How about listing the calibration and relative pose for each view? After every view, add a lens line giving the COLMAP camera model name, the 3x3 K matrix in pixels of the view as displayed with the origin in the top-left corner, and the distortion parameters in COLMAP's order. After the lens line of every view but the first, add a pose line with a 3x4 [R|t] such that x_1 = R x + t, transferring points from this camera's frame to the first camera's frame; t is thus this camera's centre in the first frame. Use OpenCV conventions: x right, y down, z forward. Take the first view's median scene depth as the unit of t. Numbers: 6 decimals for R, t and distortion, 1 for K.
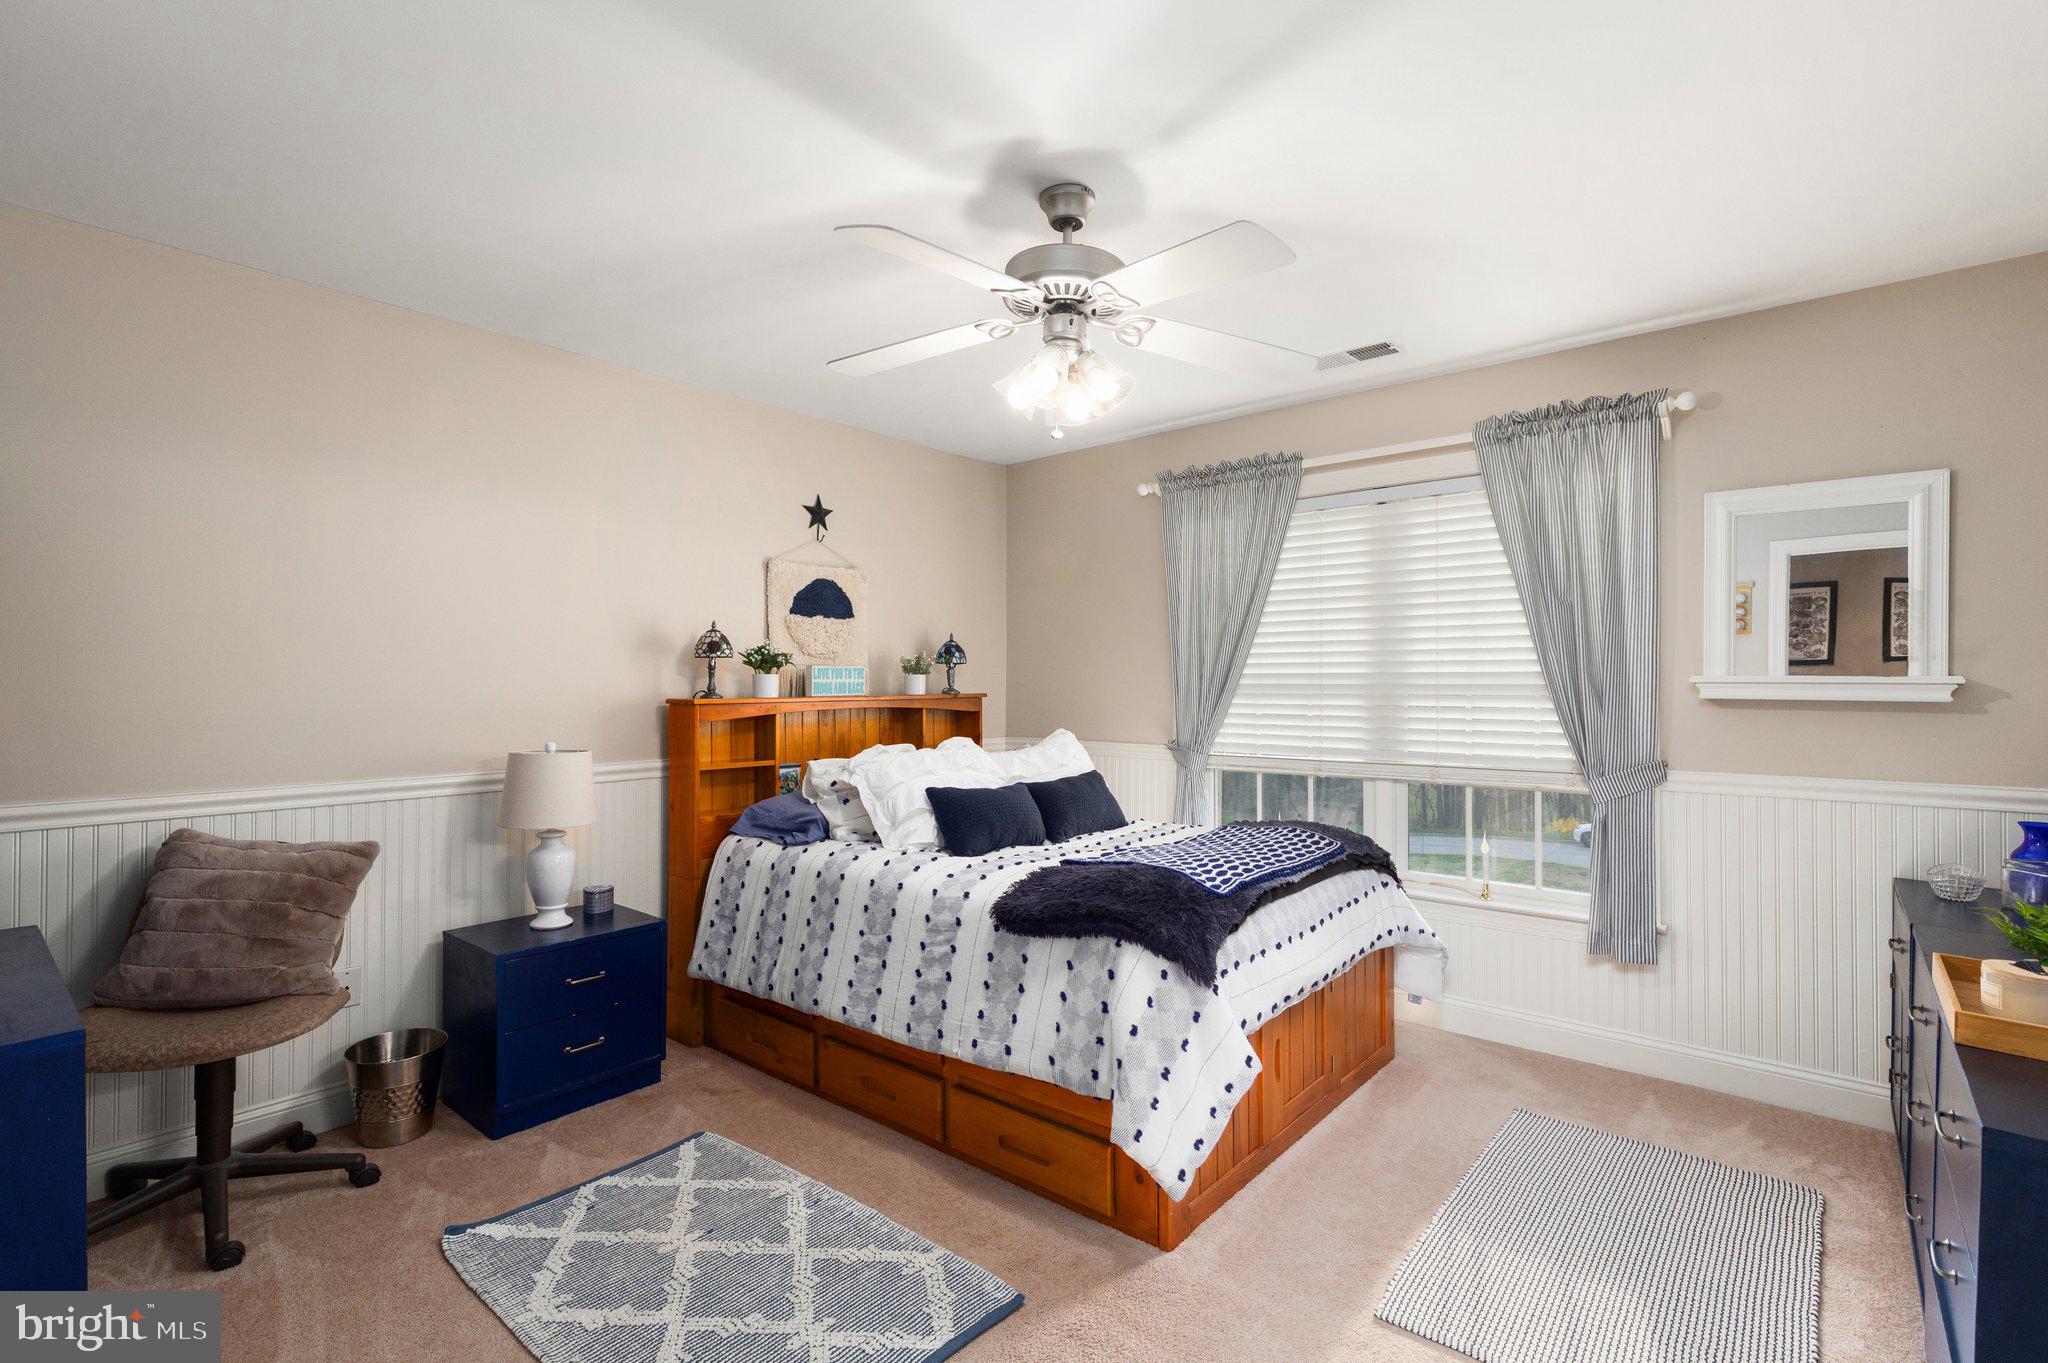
lens RADIAL K [[941.3, 0, 1027.9], [0, 941.3, 684.2], [0, 0, 1]] dist [0.004700, -0.001022]
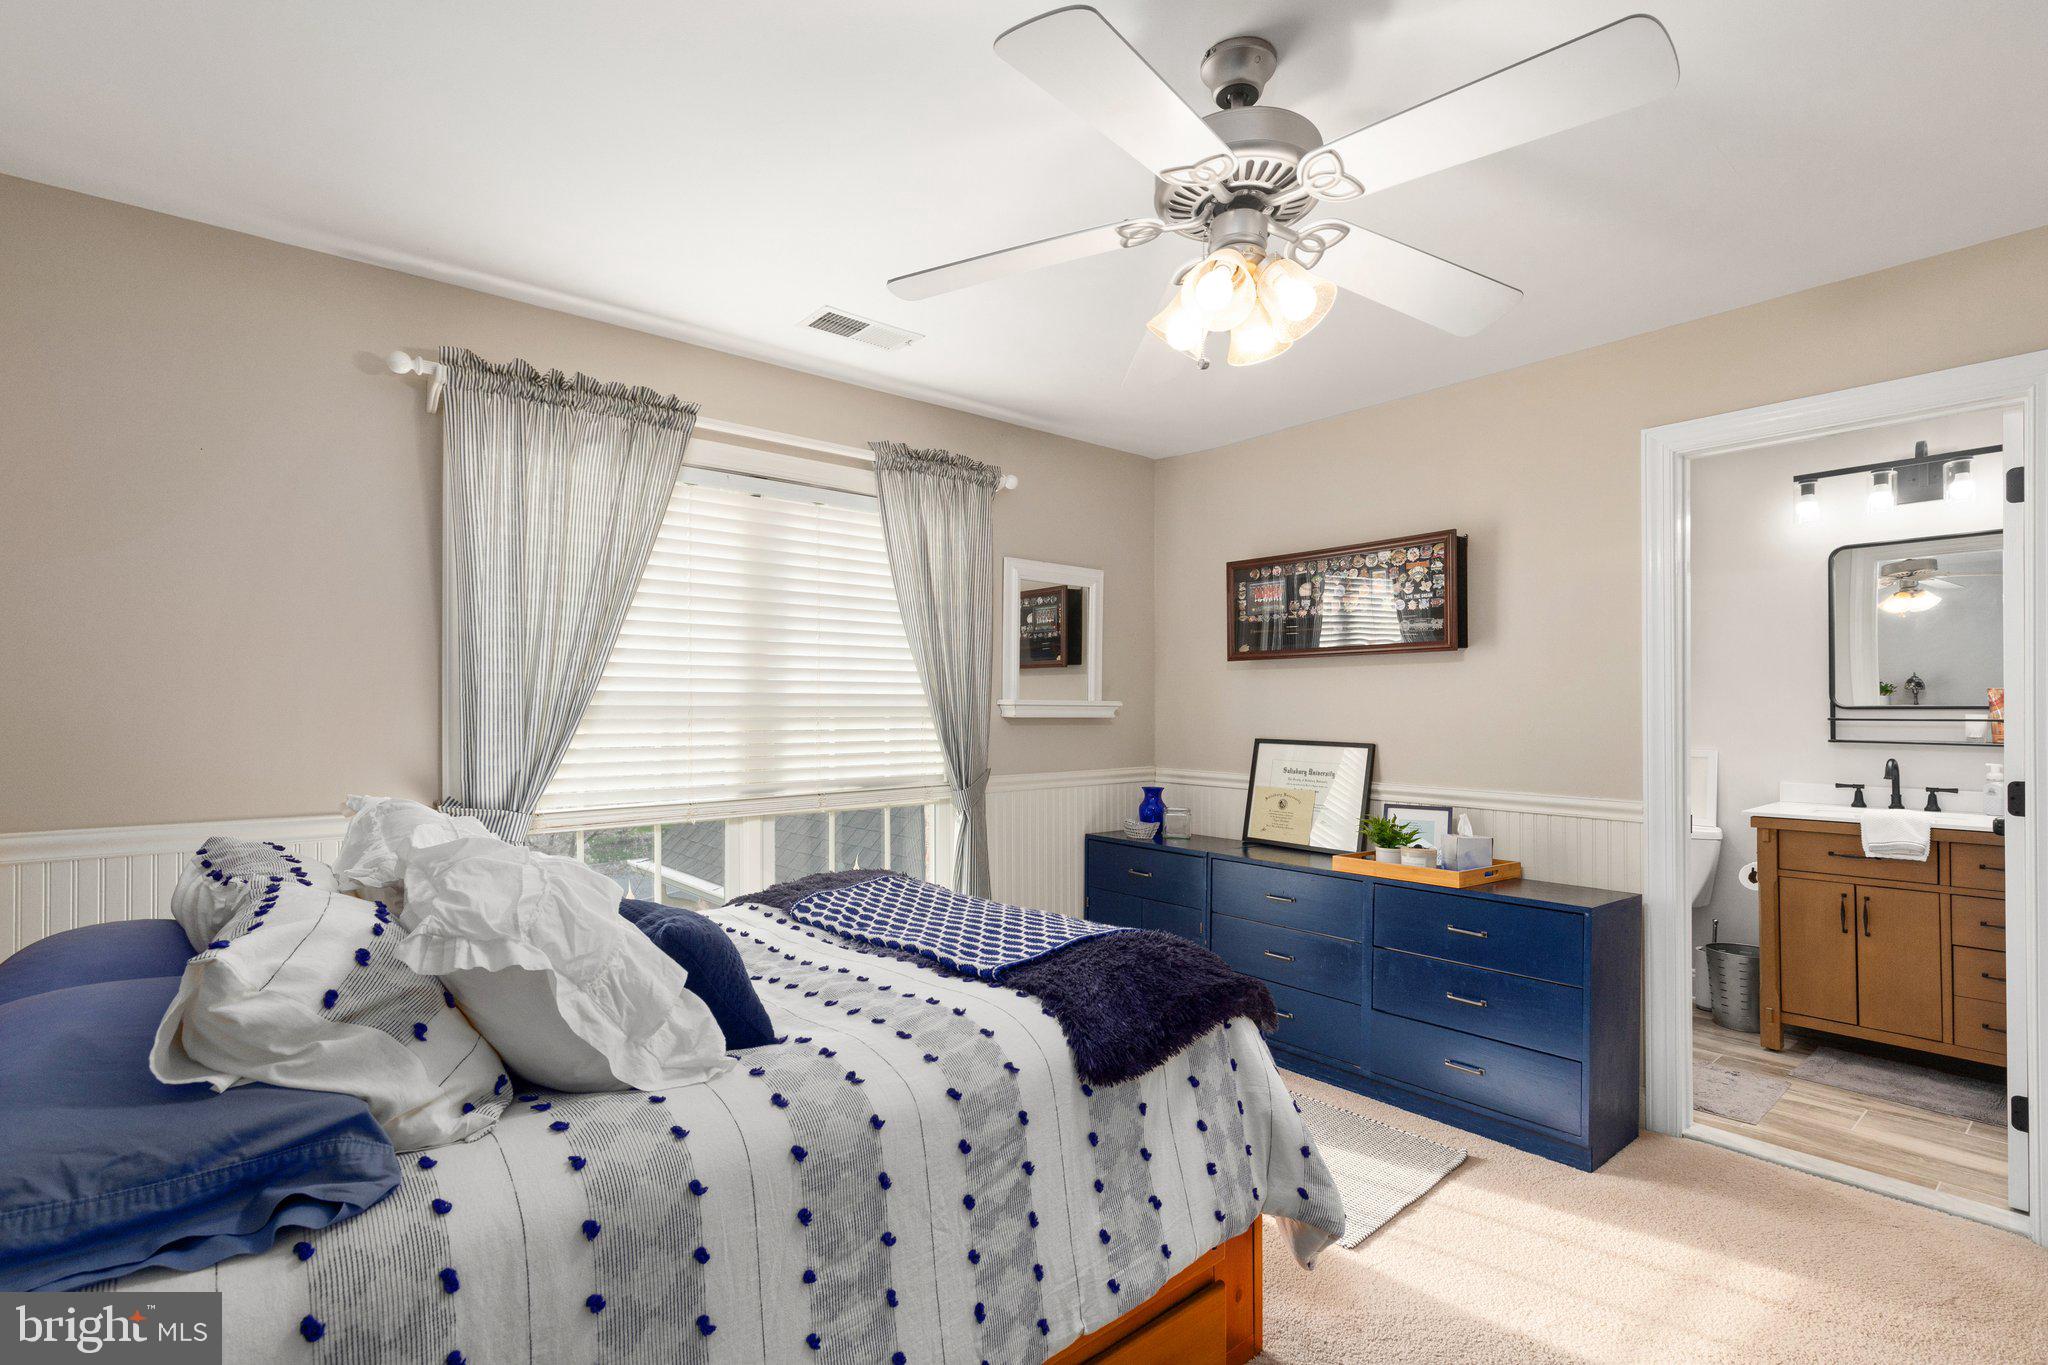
lens RADIAL K [[941.3, 0, 1030.7], [0, 941.3, 708.2], [0, 0, 1]] dist [0.004700, -0.001022]
pose [[0.169653, 0.000190, 0.985504, -0.511285], [-0.000117, 1.000000, -0.000172, 0.002523], [-0.985504, -0.000086, 0.169653, 0.719769]]
